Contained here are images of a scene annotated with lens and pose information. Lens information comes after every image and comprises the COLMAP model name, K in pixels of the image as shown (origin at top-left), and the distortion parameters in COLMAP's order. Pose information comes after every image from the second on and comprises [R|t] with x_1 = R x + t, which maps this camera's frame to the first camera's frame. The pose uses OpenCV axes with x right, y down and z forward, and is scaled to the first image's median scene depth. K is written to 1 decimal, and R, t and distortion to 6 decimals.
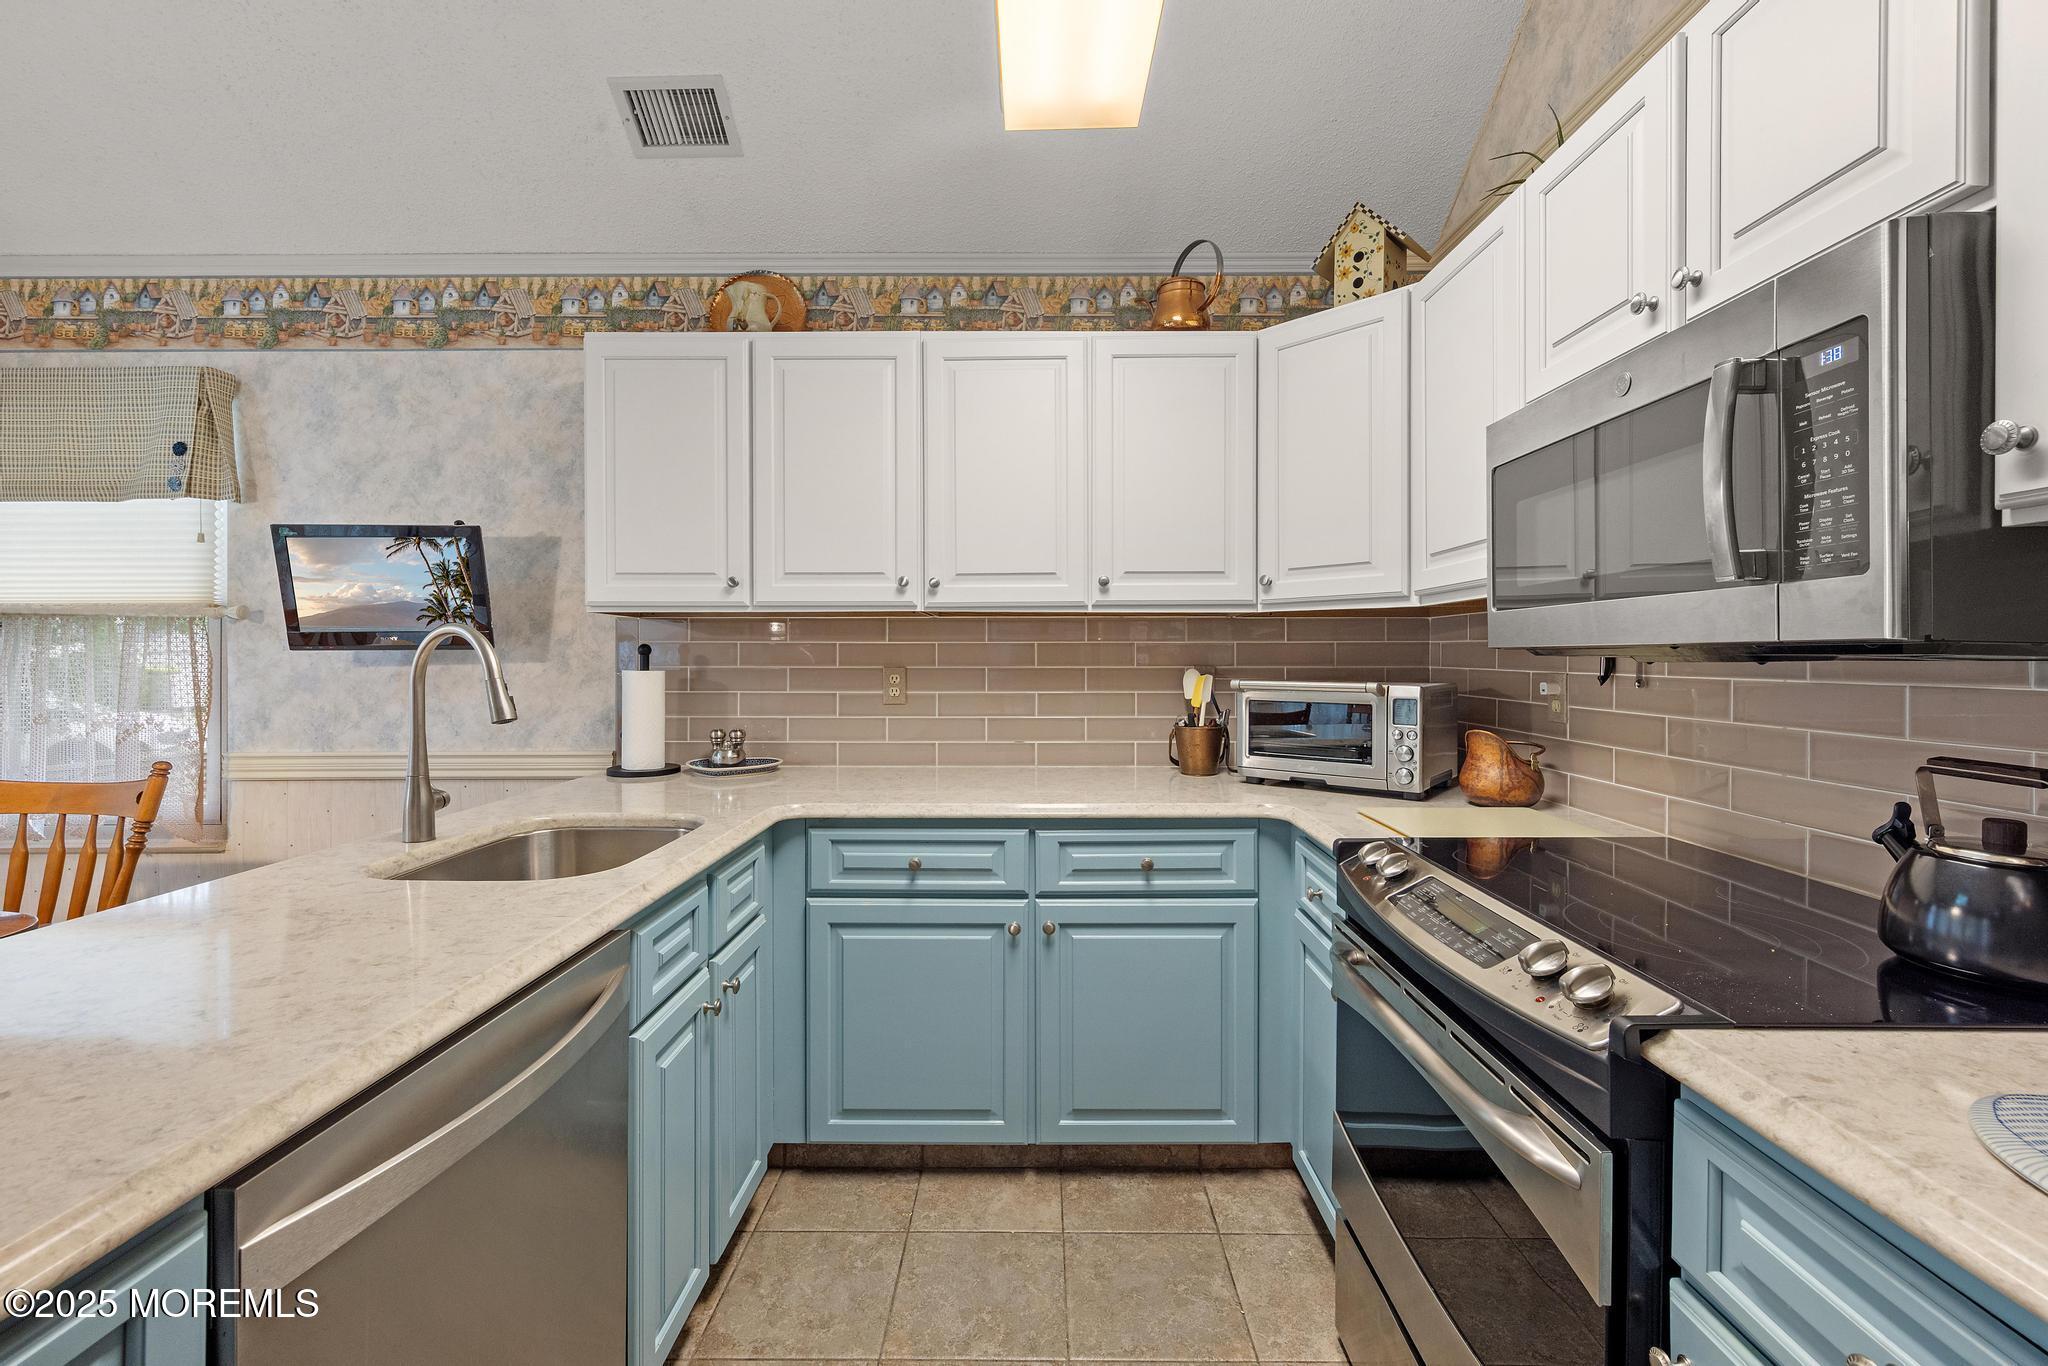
lens RADIAL K [[875.8, 0, 1030.0], [0, 875.8, 661.1], [0, 0, 1]] dist [0.003866, 0.000501]
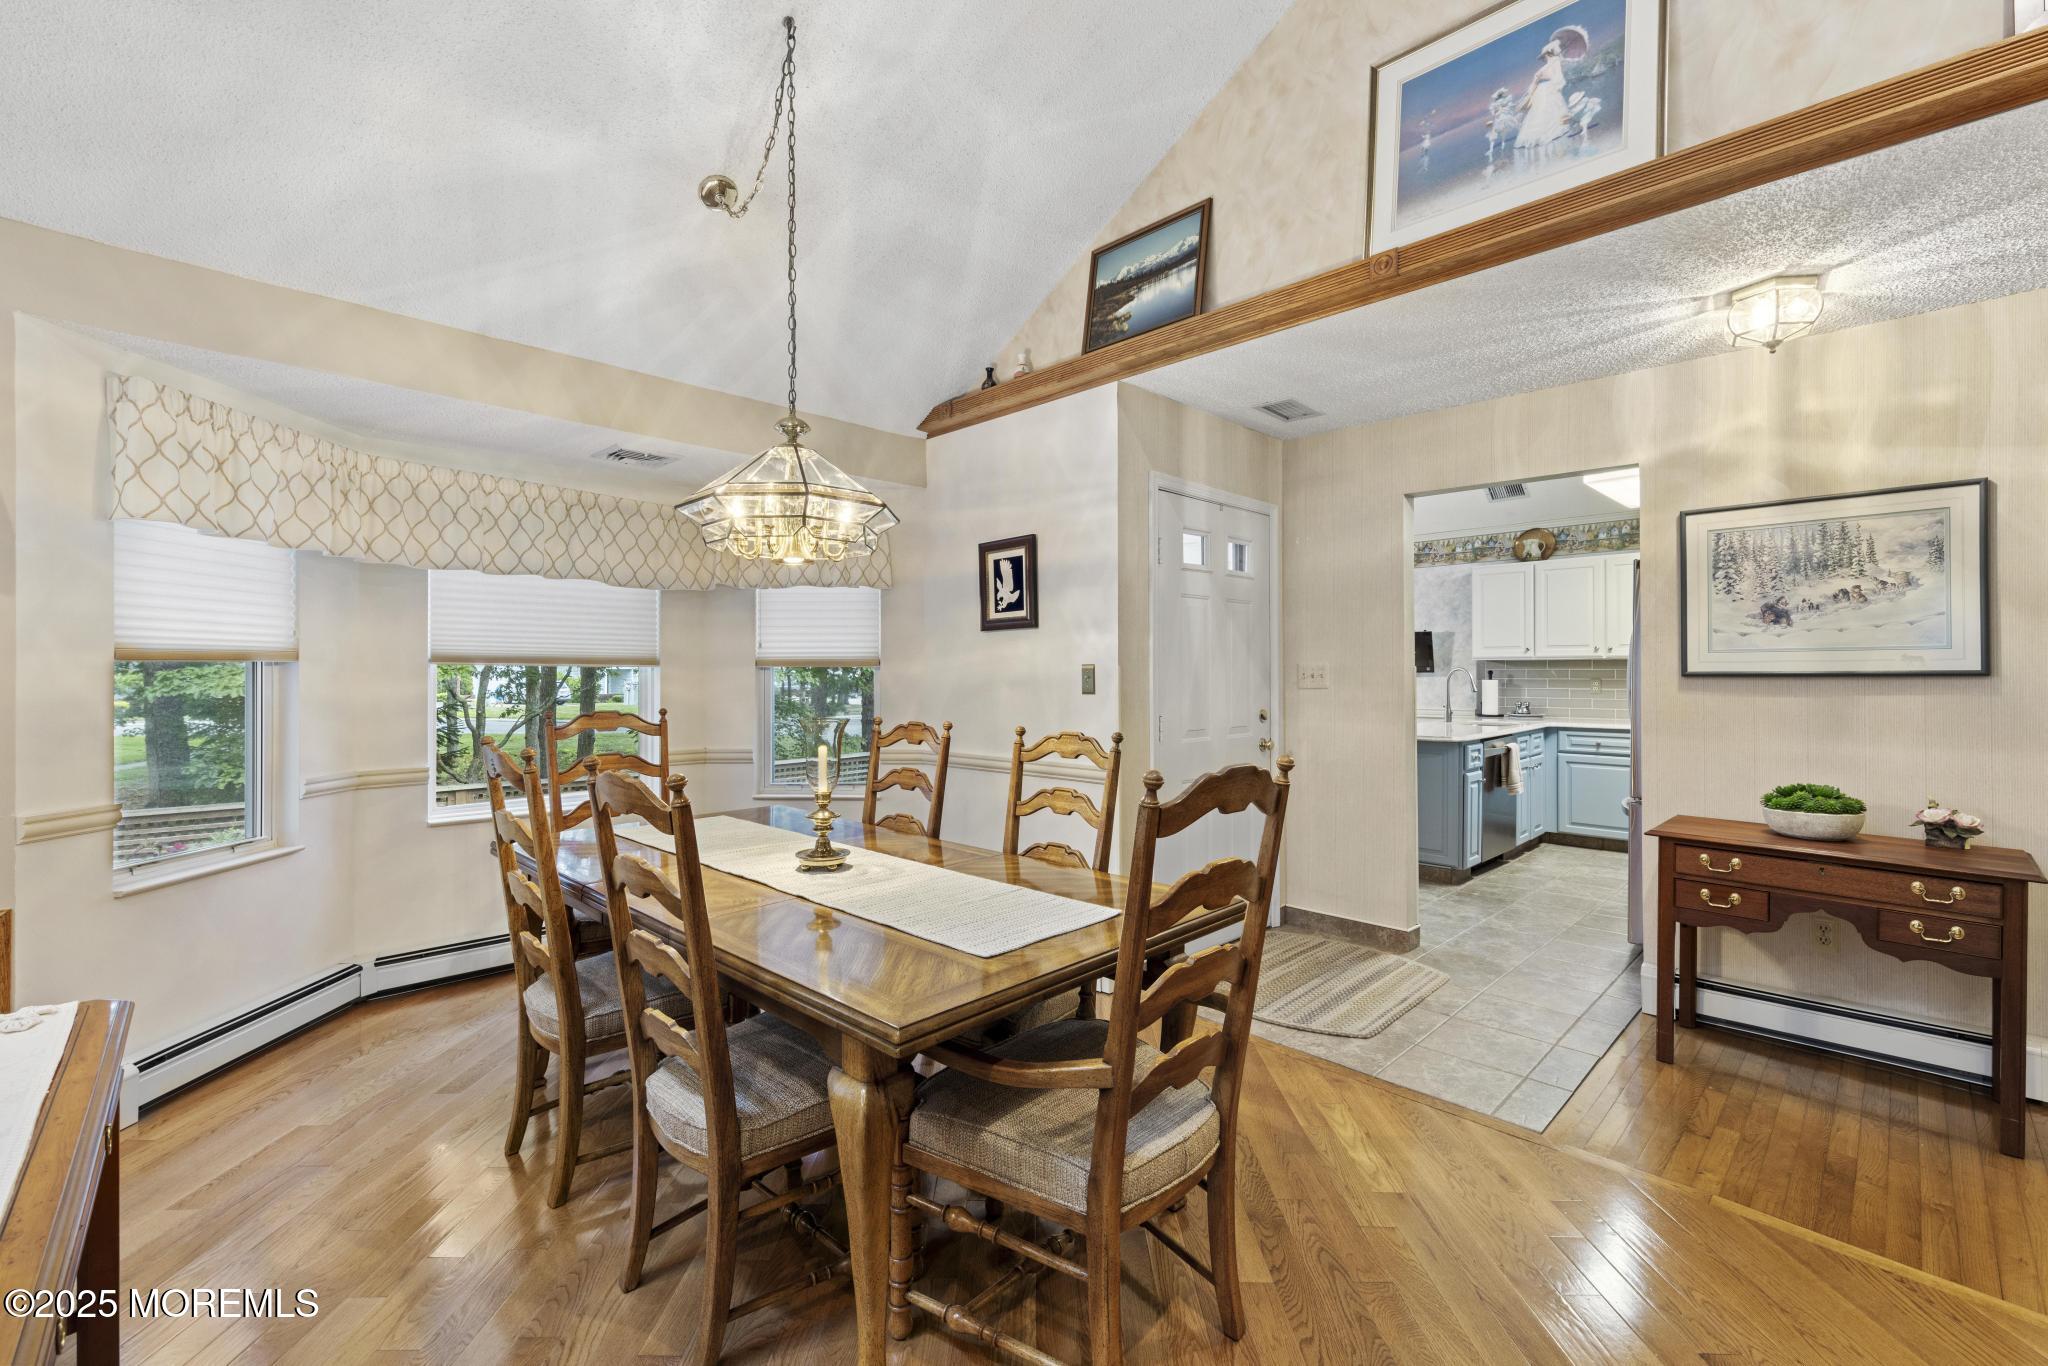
lens RADIAL K [[875.8, 0, 1018.6], [0, 875.8, 671.2], [0, 0, 1]] dist [0.003866, 0.000501]
pose [[0.708695, -0.002190, -0.705512, 0.476373], [0.002139, 0.999997, -0.000956, -0.017863], [0.705512, -0.000831, 0.708697, -2.078162]]
